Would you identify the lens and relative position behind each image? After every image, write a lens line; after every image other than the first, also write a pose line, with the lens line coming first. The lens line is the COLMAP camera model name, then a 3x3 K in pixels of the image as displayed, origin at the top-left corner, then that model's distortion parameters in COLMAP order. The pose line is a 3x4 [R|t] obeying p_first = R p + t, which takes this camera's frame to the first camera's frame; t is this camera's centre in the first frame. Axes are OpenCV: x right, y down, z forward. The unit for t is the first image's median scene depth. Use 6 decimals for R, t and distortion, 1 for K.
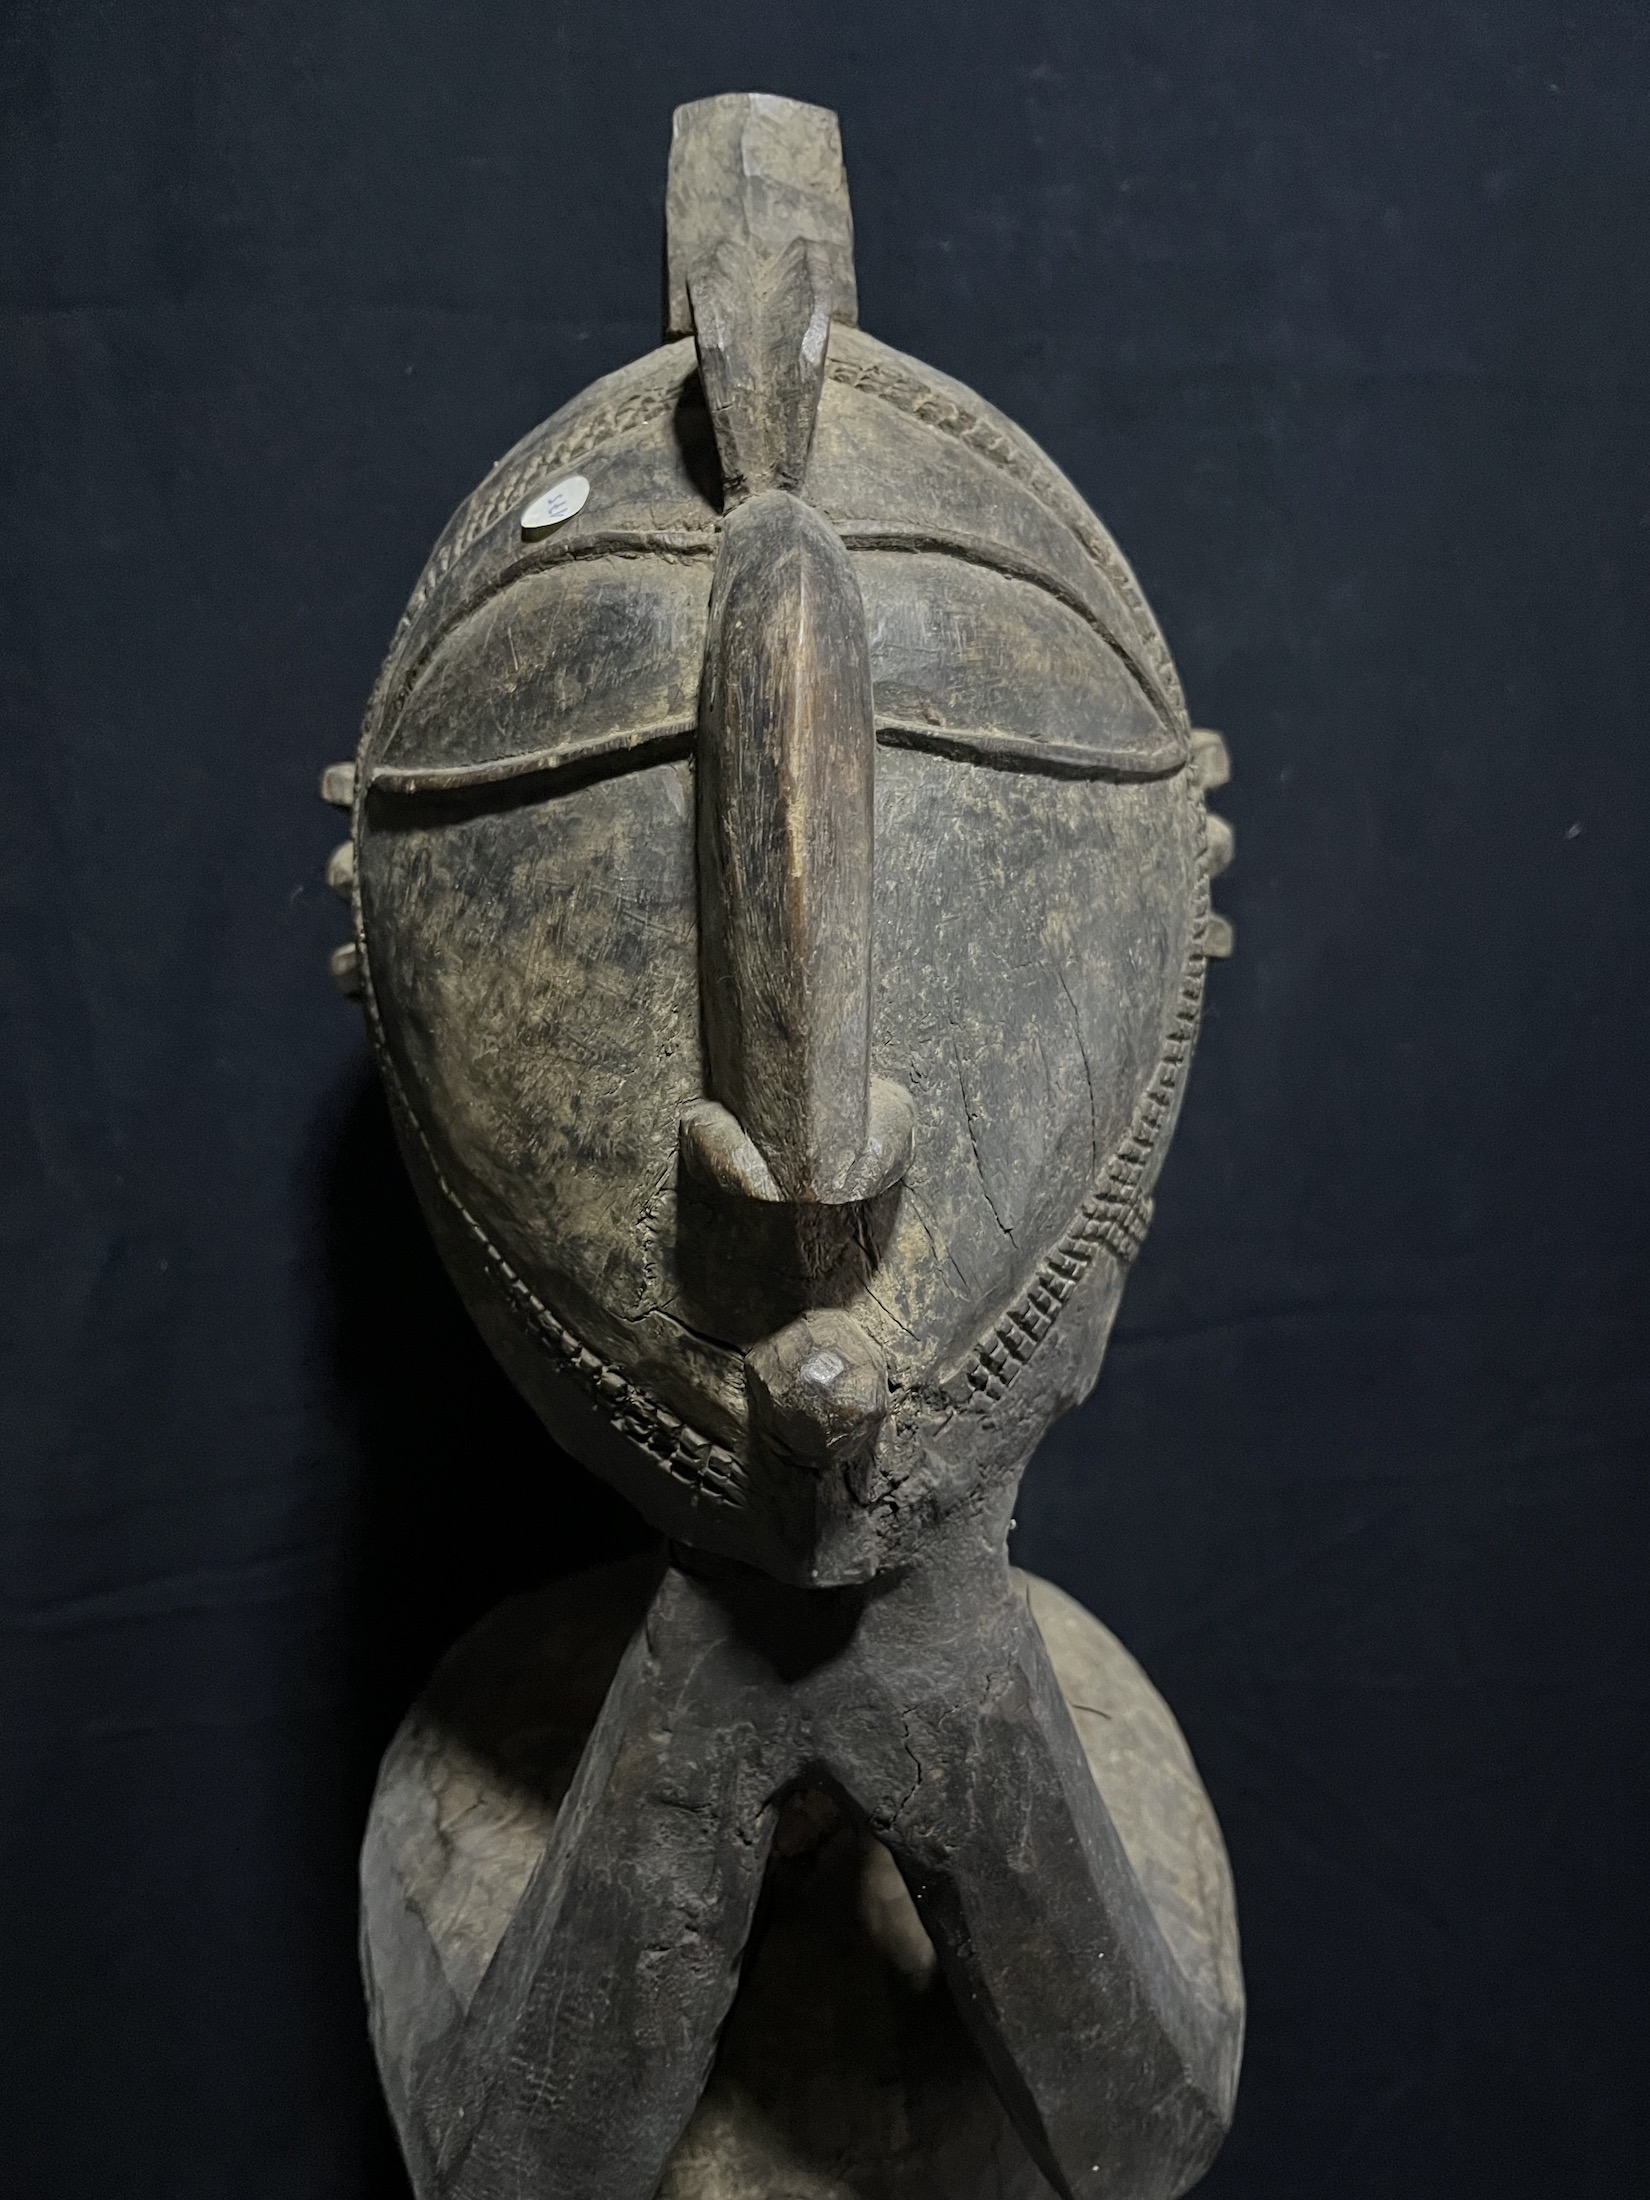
lens RADIAL K [[1688.7, 0, 796.9], [0, 1688.7, 1114.0], [0, 0, 1]] dist [0.018763, -0.034229]
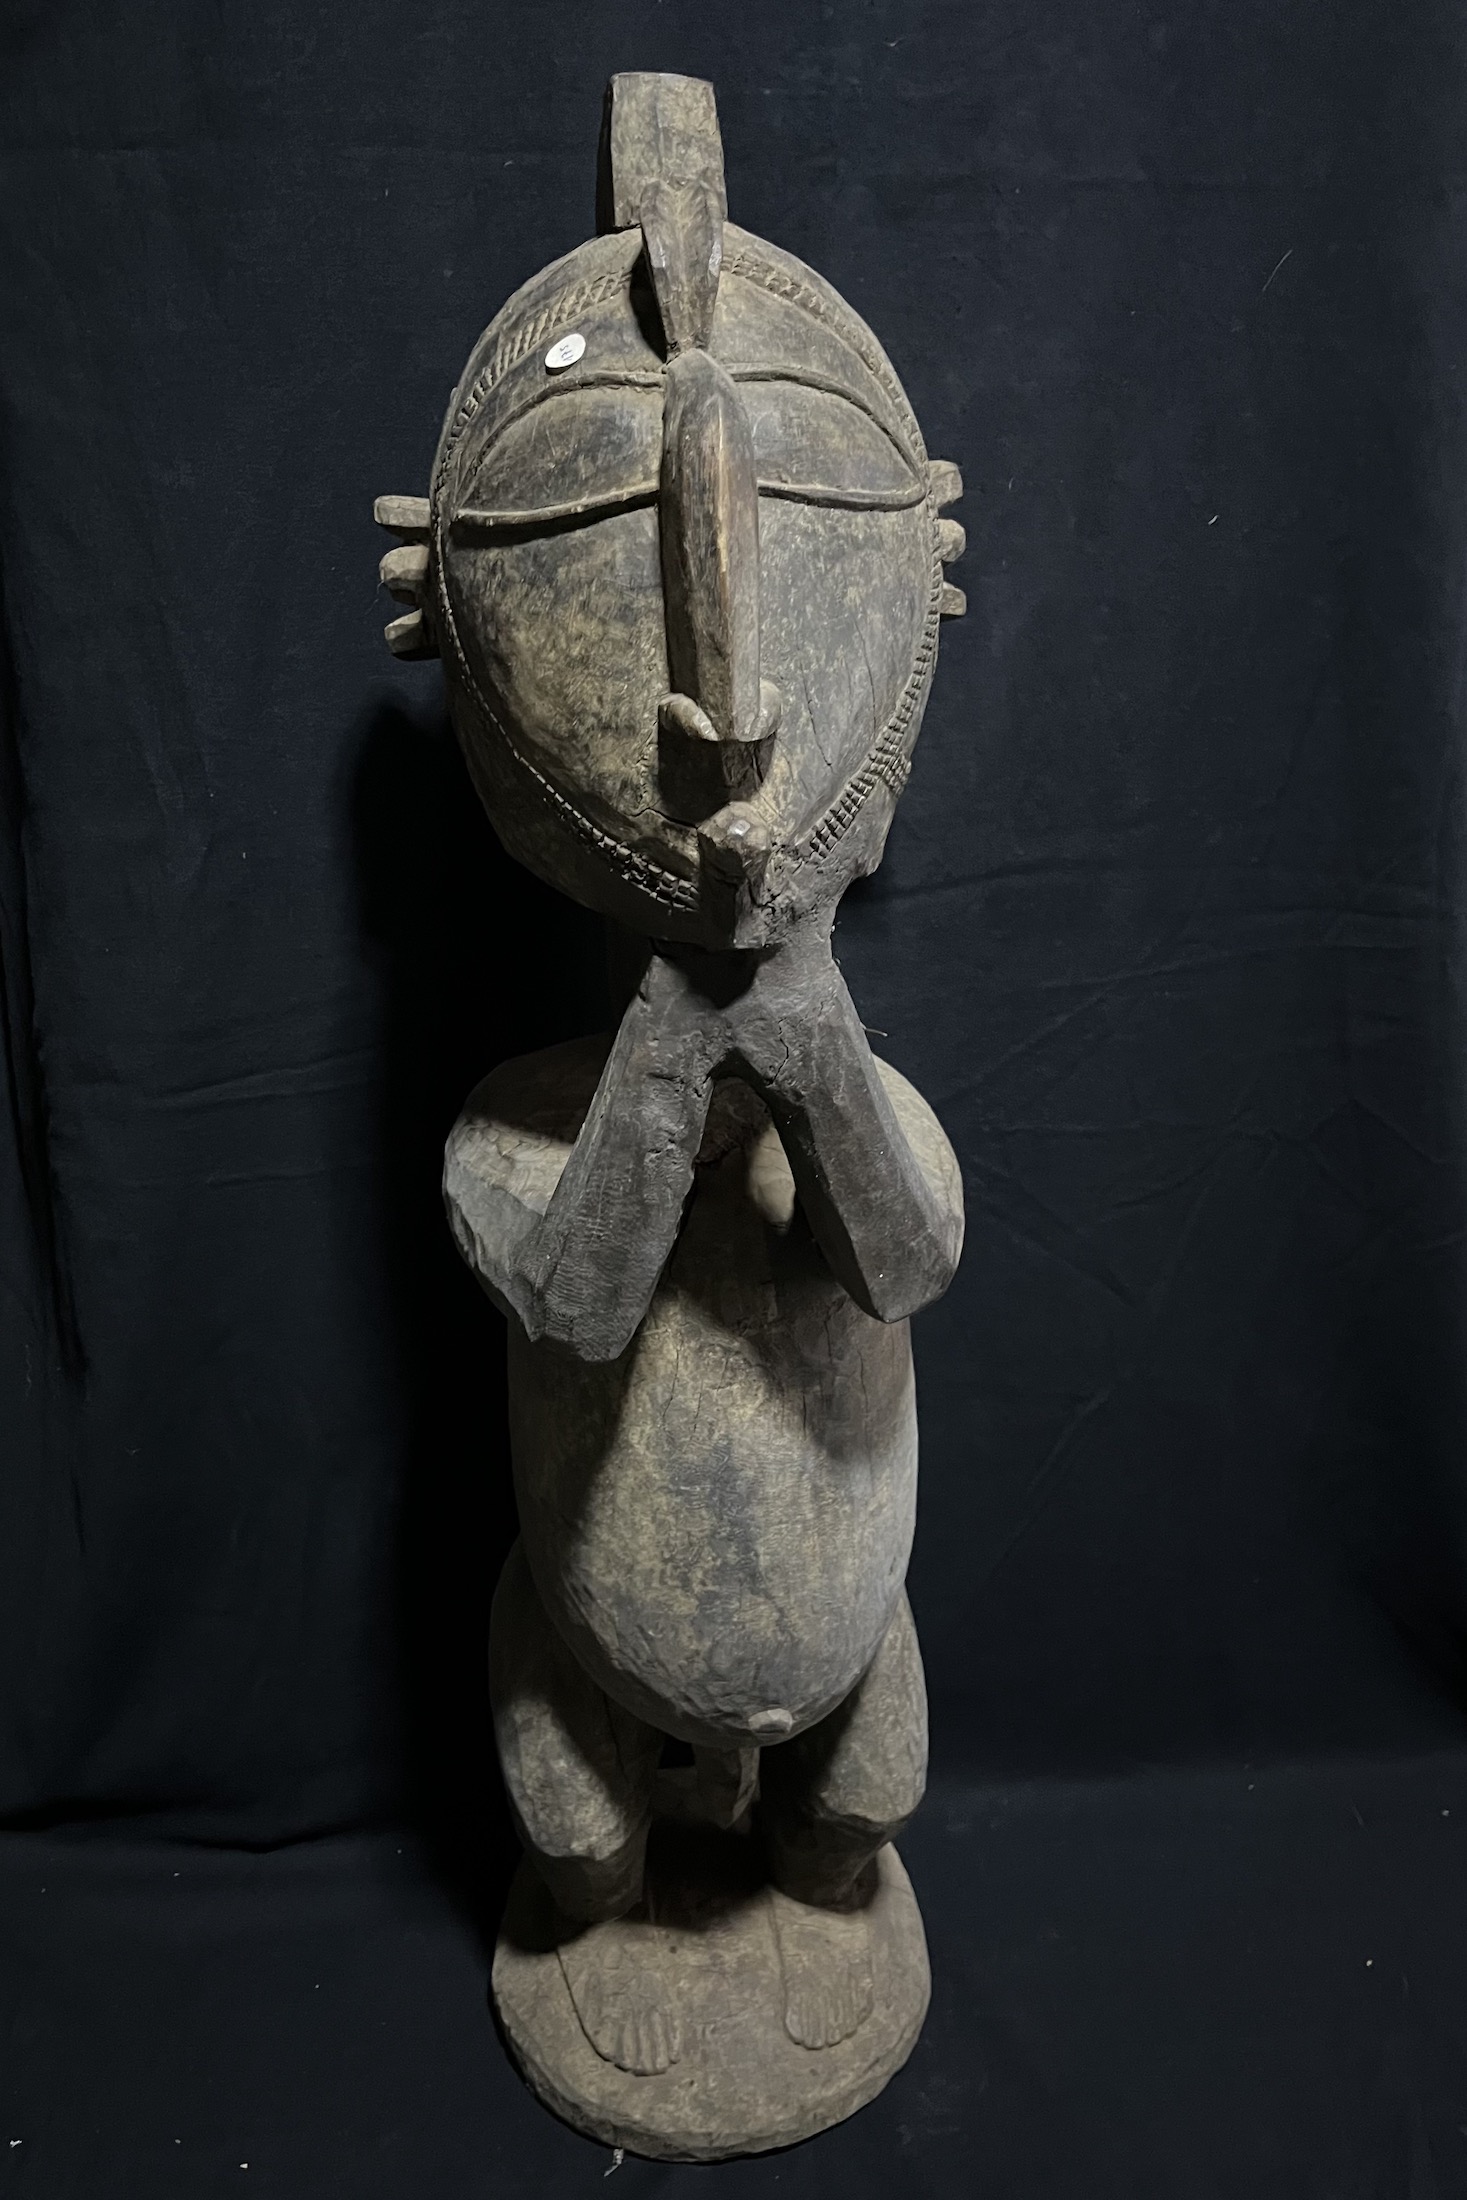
lens RADIAL K [[1605.2, 0, 715.5], [0, 1605.2, 1119.7], [0, 0, 1]] dist [-0.009403, -0.008393]
pose [[0.997344, -0.042268, 0.059318, -0.119443], [0.029573, 0.979238, 0.200547, 0.090690], [-0.066563, -0.198260, 0.977887, -0.788725]]
